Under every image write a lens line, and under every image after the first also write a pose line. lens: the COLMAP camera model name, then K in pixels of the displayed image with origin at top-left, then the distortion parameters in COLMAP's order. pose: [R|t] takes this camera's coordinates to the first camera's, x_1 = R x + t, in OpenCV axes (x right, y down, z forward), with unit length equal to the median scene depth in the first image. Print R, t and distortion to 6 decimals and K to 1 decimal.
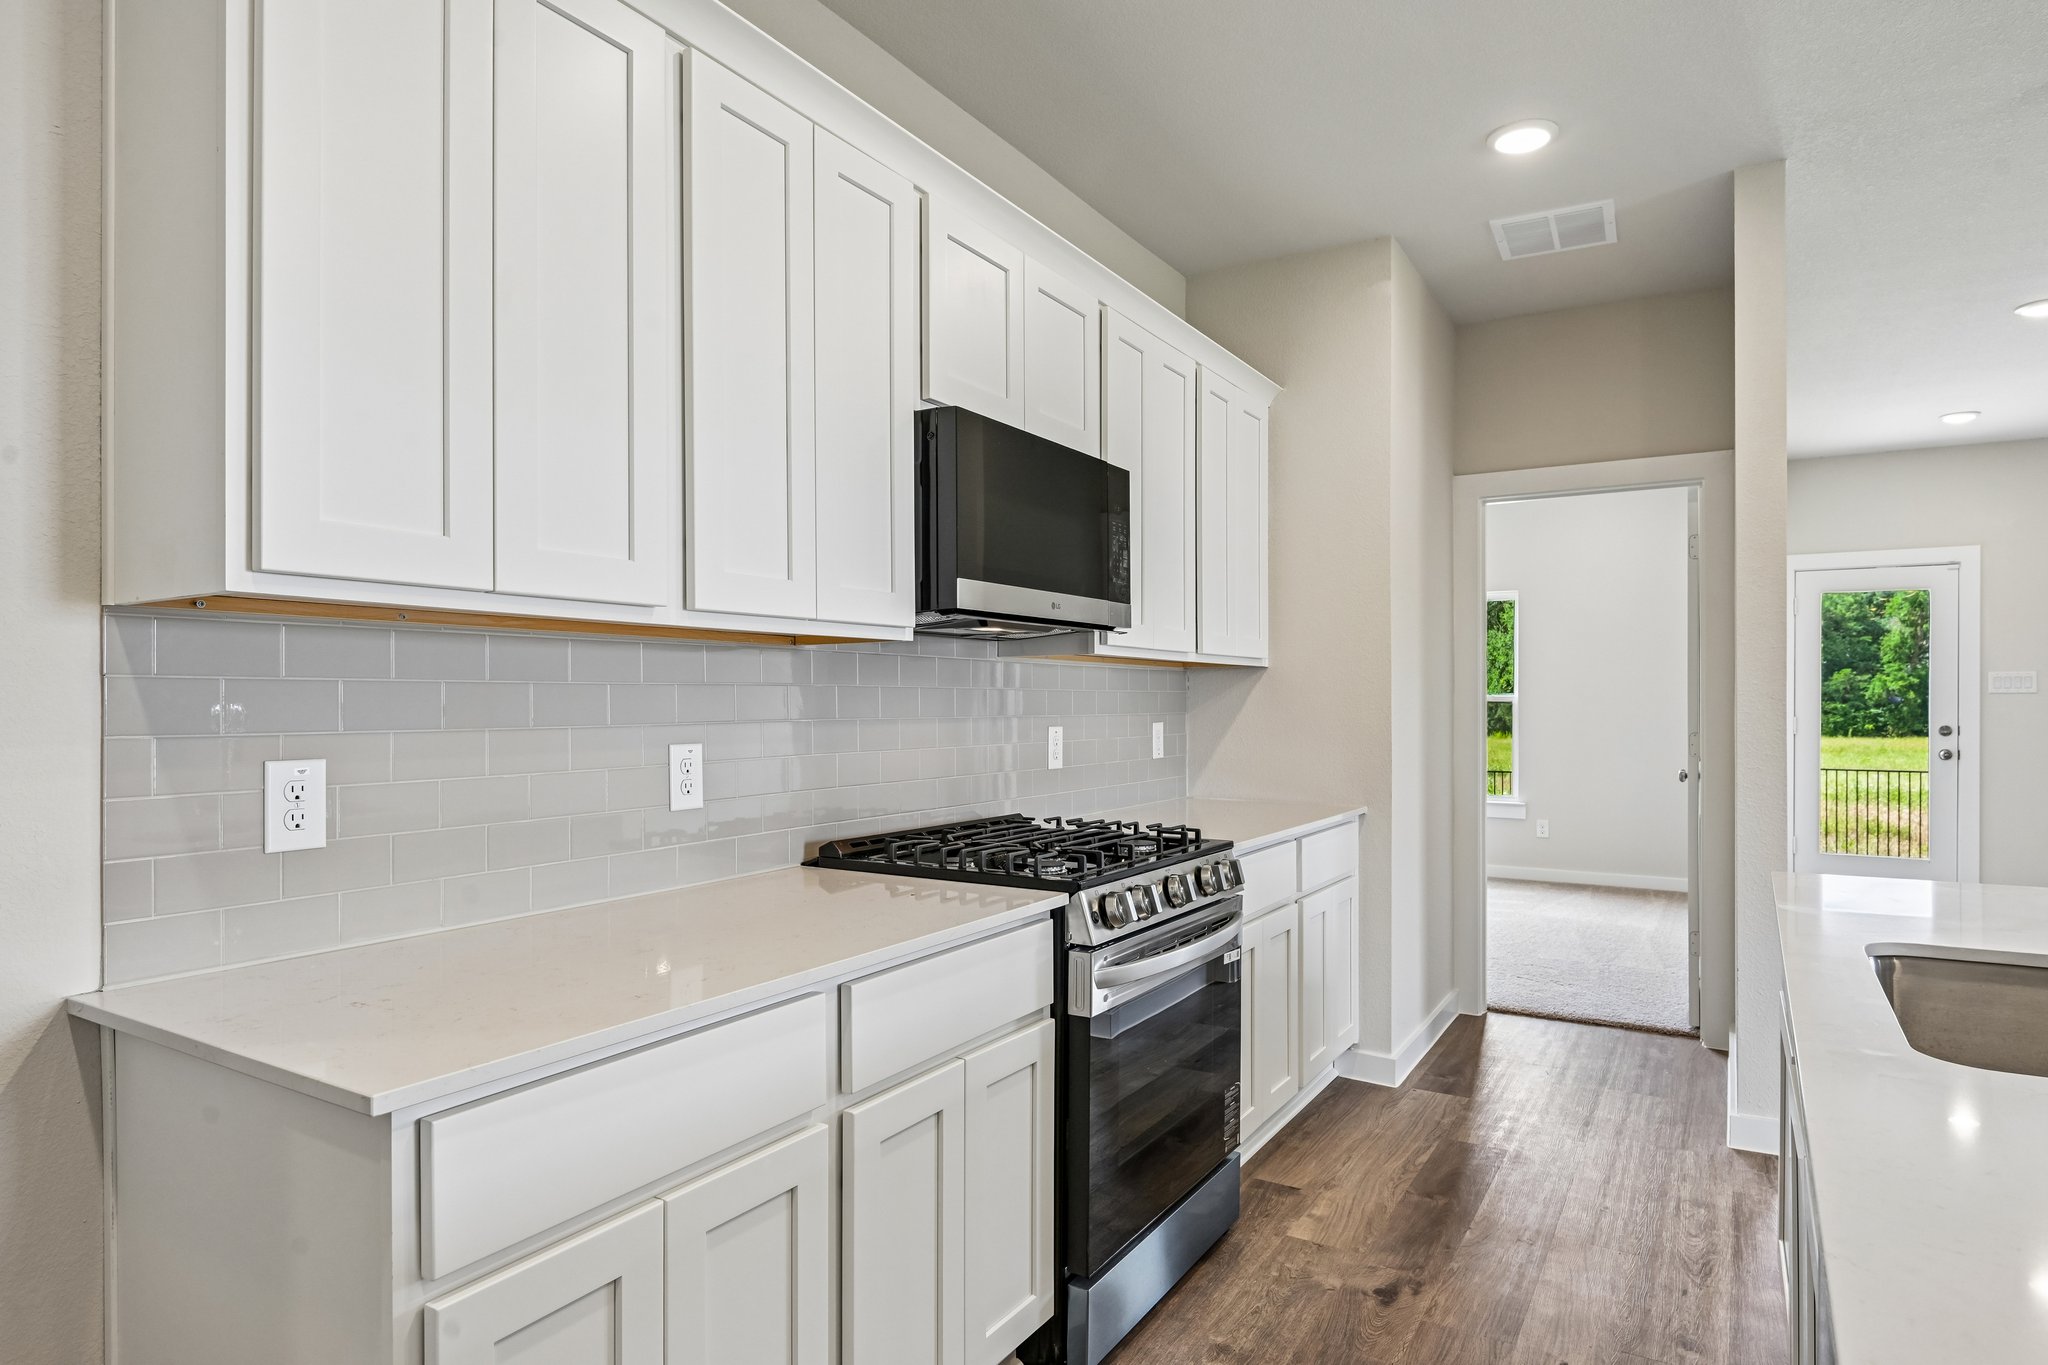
lens RADIAL K [[1147.1, 0, 1026.2], [0, 1147.1, 693.2], [0, 0, 1]] dist [-0.005061, -0.013612]
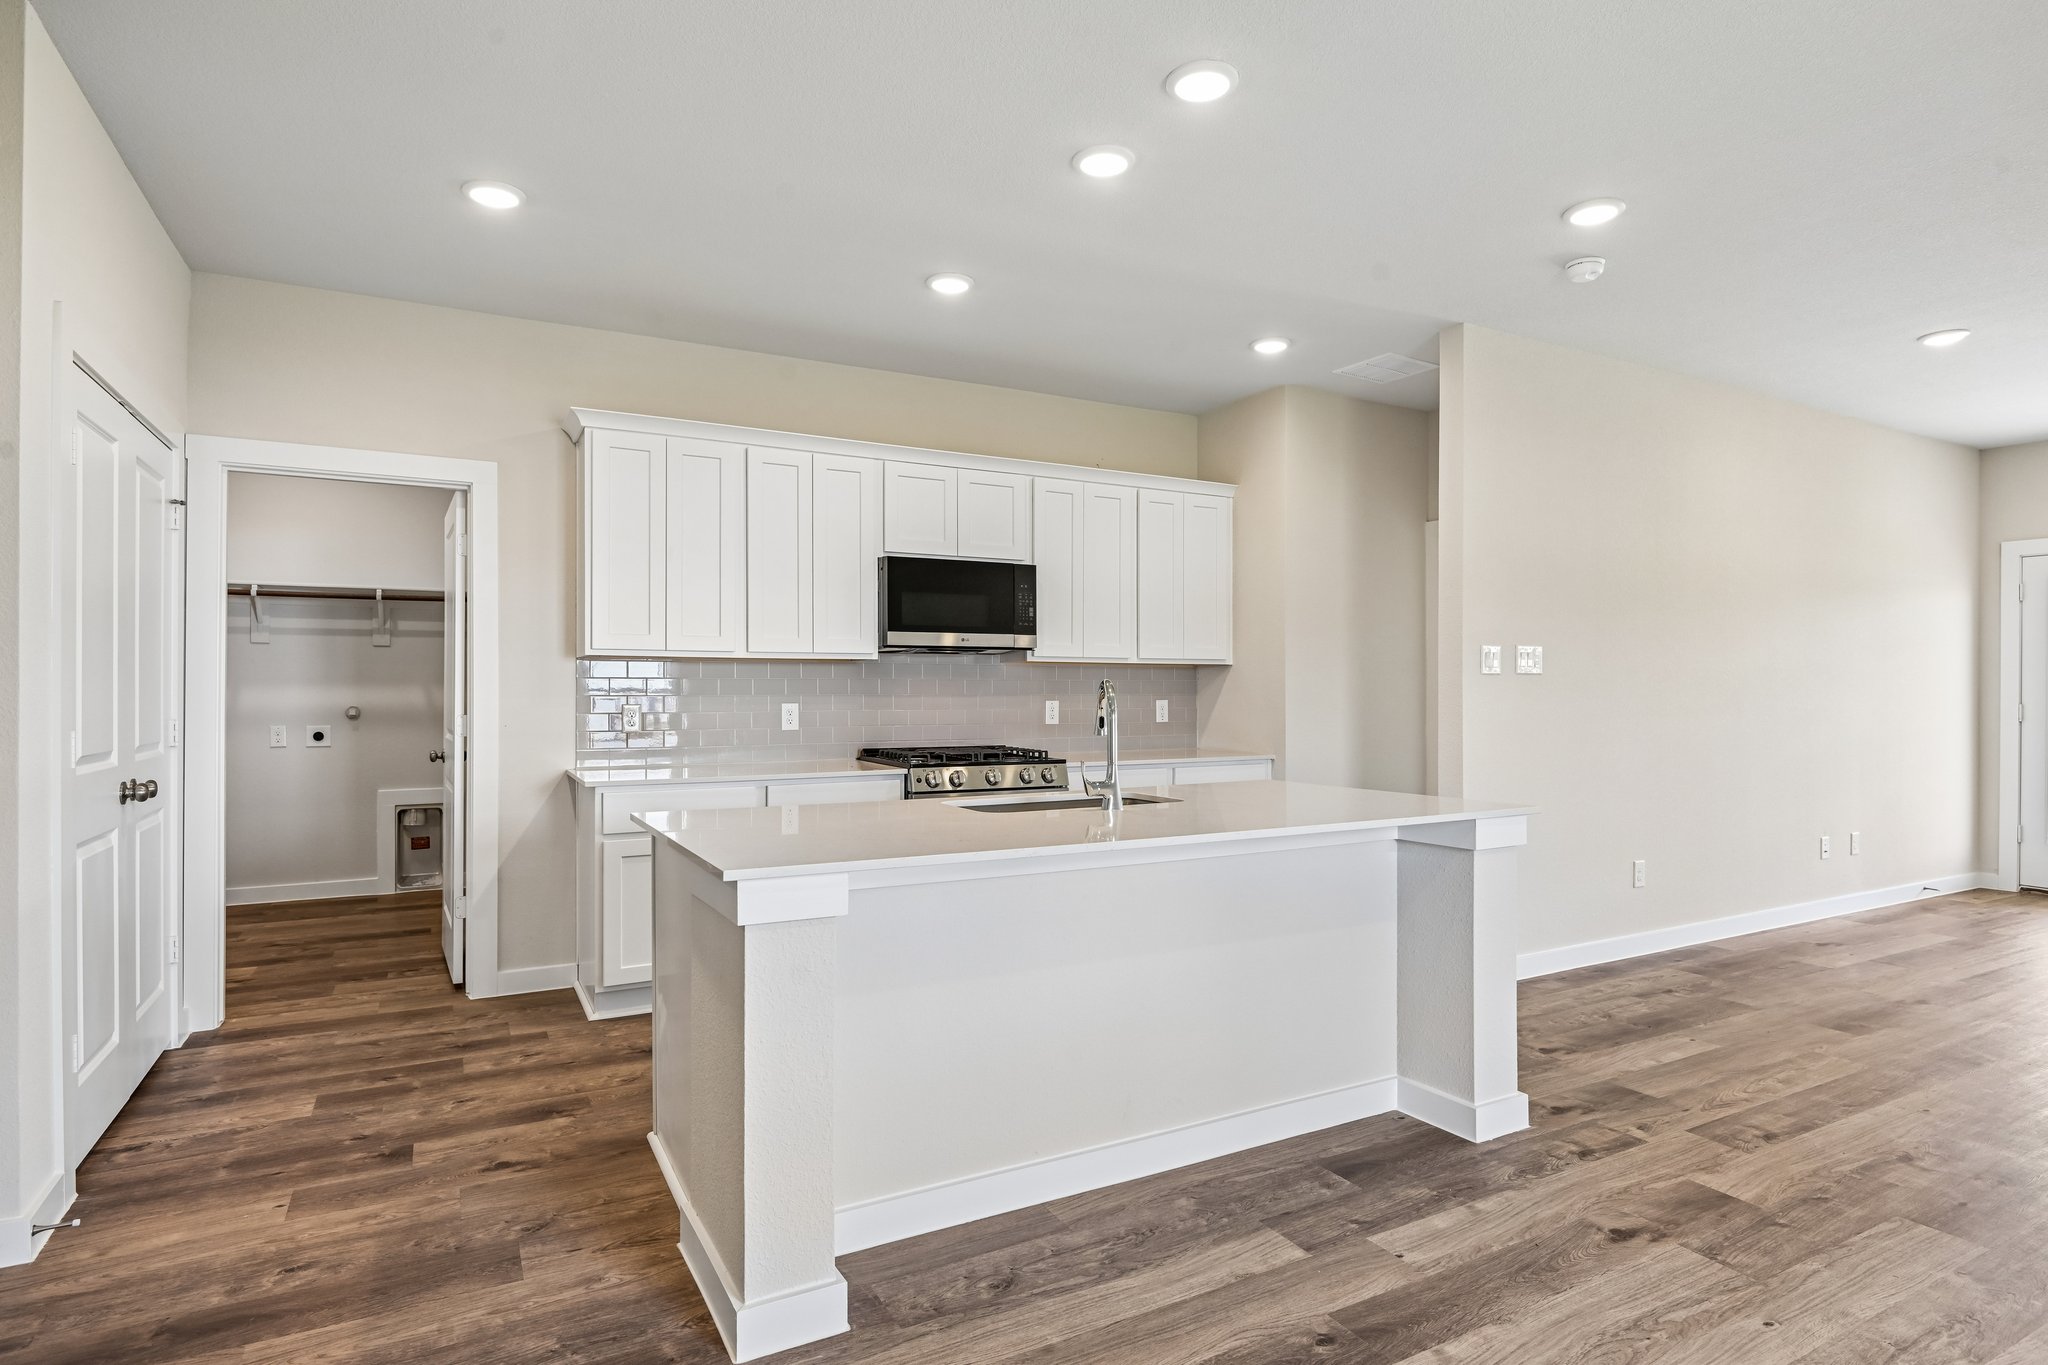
lens RADIAL K [[1091.9, 0, 1024.0], [0, 1091.9, 682.5], [0, 0, 1]] dist [-0.000740, -0.006313]
pose [[0.872866, -0.001188, -0.487959, 0.950656], [0.001277, 0.999999, -0.000150, 0.001344], [0.487958, -0.000492, 0.872867, -0.582784]]
